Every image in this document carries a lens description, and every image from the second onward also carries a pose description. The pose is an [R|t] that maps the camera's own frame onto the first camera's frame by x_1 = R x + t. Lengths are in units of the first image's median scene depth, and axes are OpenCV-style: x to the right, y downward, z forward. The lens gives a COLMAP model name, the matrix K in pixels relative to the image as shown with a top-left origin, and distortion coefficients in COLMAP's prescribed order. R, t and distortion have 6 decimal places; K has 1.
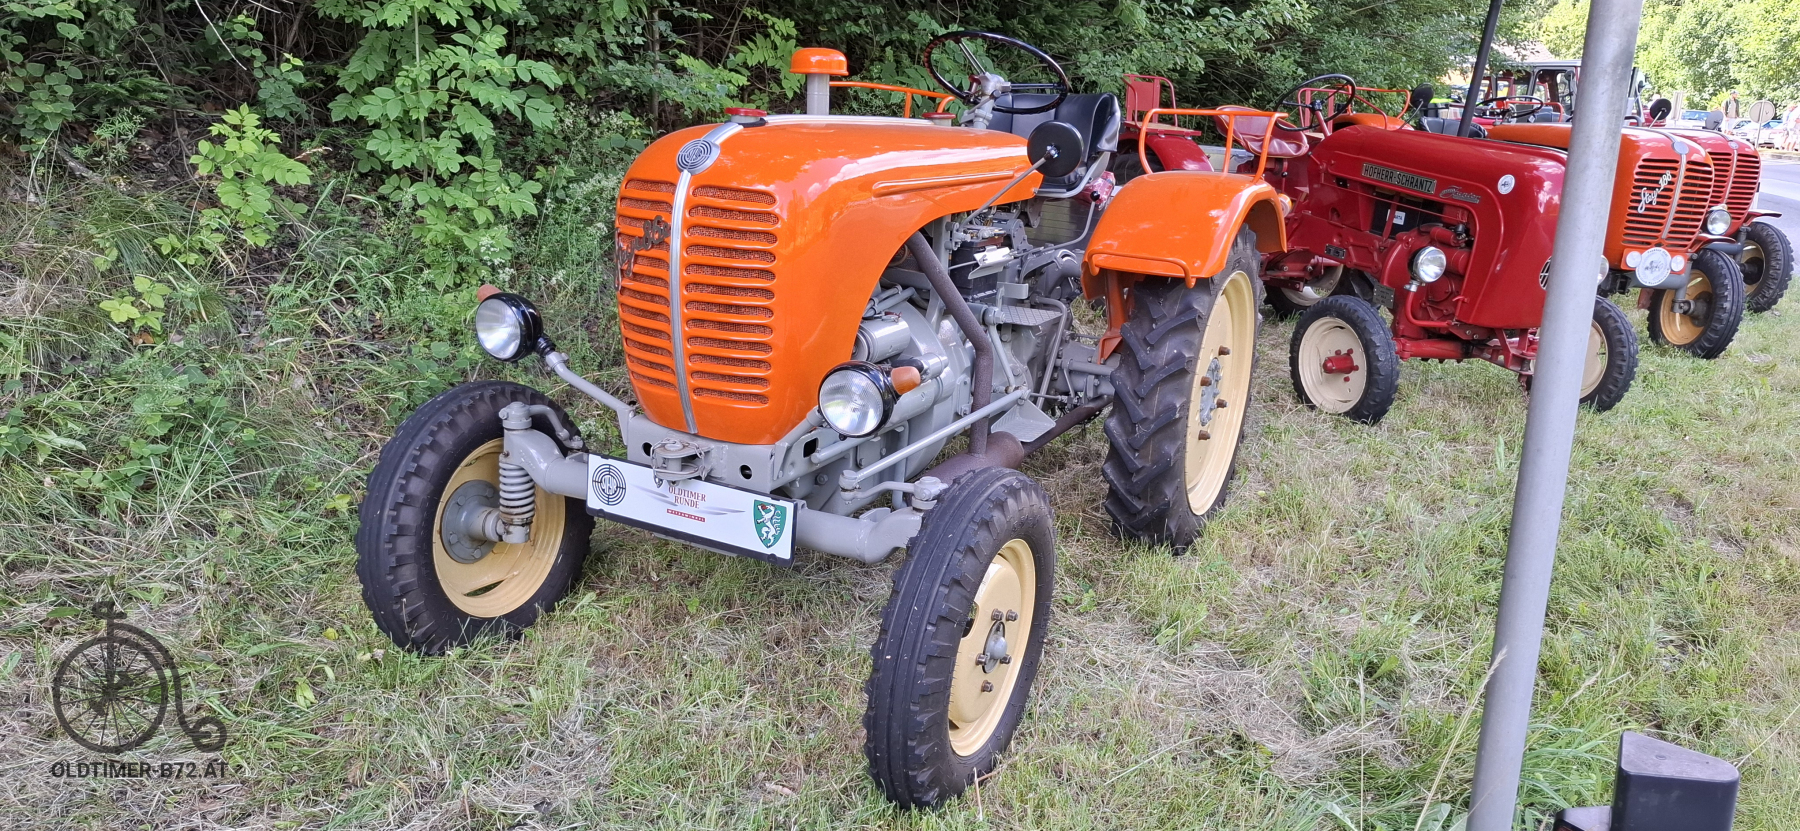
lens RADIAL K [[1233.9, 0, 900.0], [0, 1233.9, 415.5], [0, 0, 1]] dist [-0.060786, 0.052626]
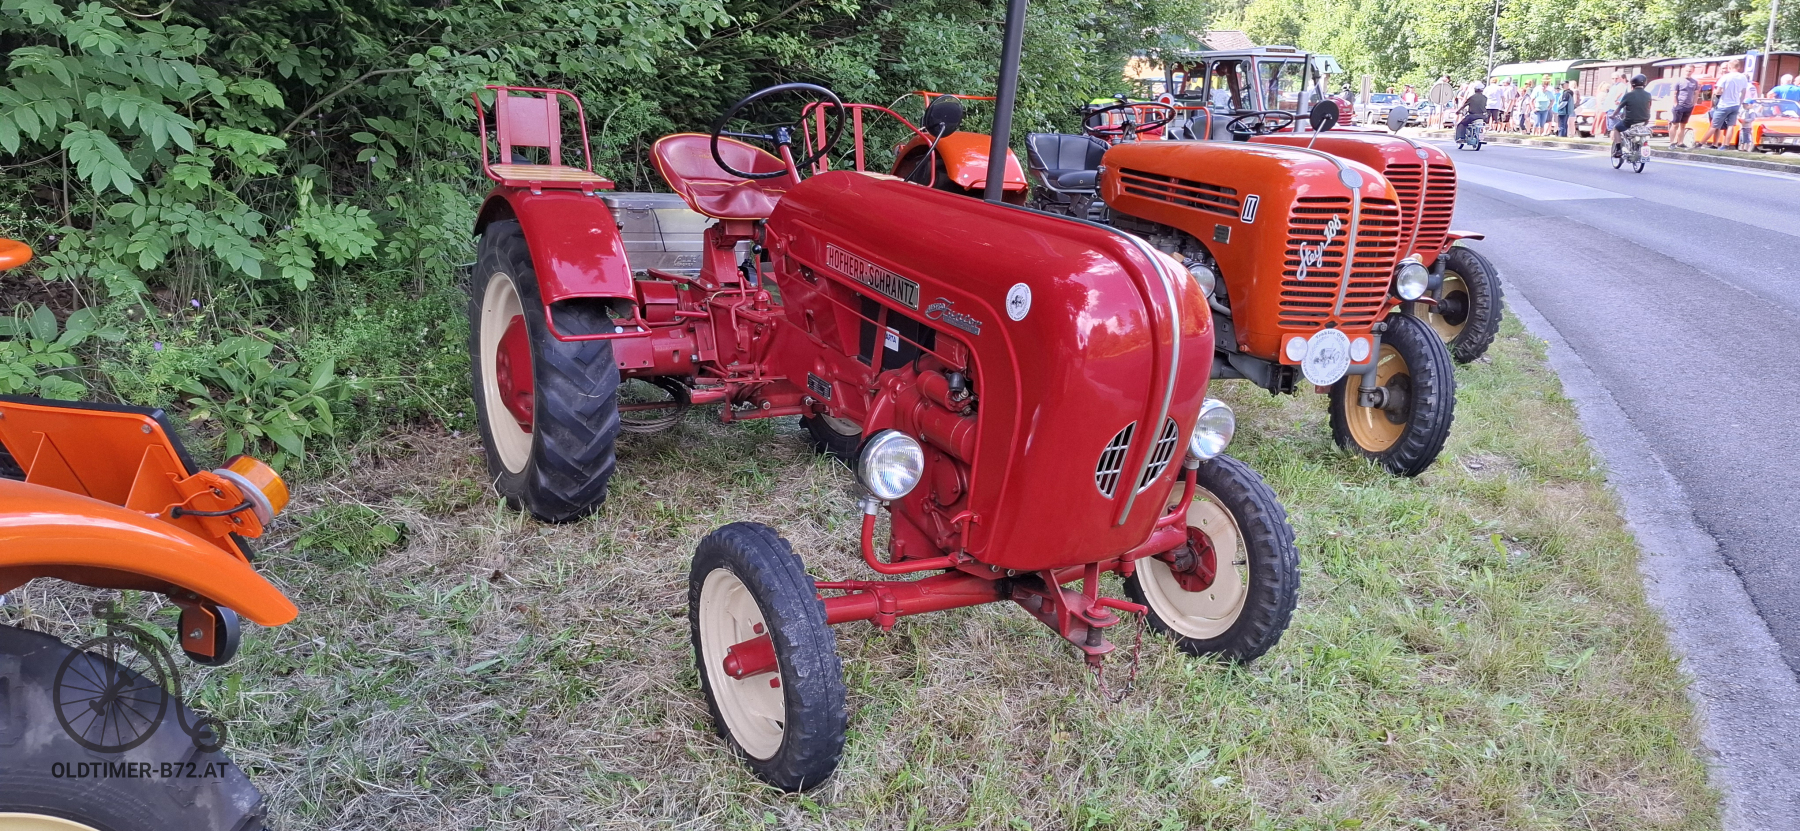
lens RADIAL K [[1194.5, 0, 900.0], [0, 1194.5, 415.5], [0, 0, 1]] dist [0.061044, -0.085594]
pose [[0.980336, -0.077799, 0.181350, 0.269936], [0.077526, 0.996953, 0.008602, -0.114407], [-0.181466, 0.005626, 0.983381, 0.395261]]
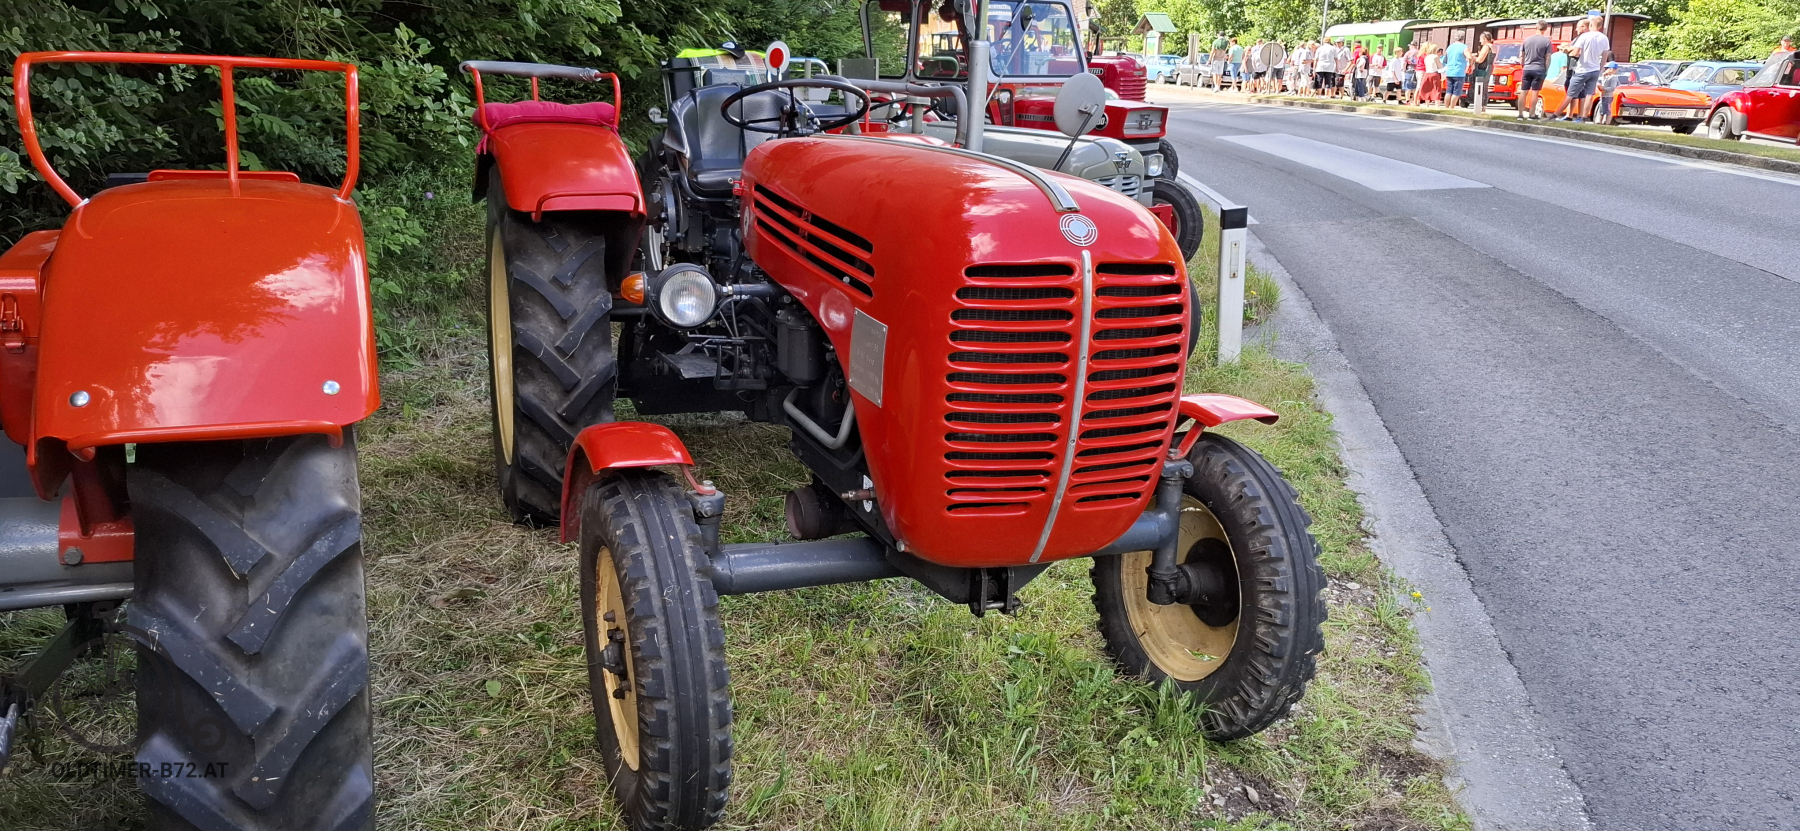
lens RADIAL K [[1177.1, 0, 900.0], [0, 1177.1, 415.5], [0, 0, 1]] dist [0.073367, -0.127482]
pose [[0.952881, -0.106614, 0.283992, 0.734604], [0.094721, 0.993965, 0.055327, -0.255517], [-0.288176, -0.025820, 0.957229, 0.986882]]
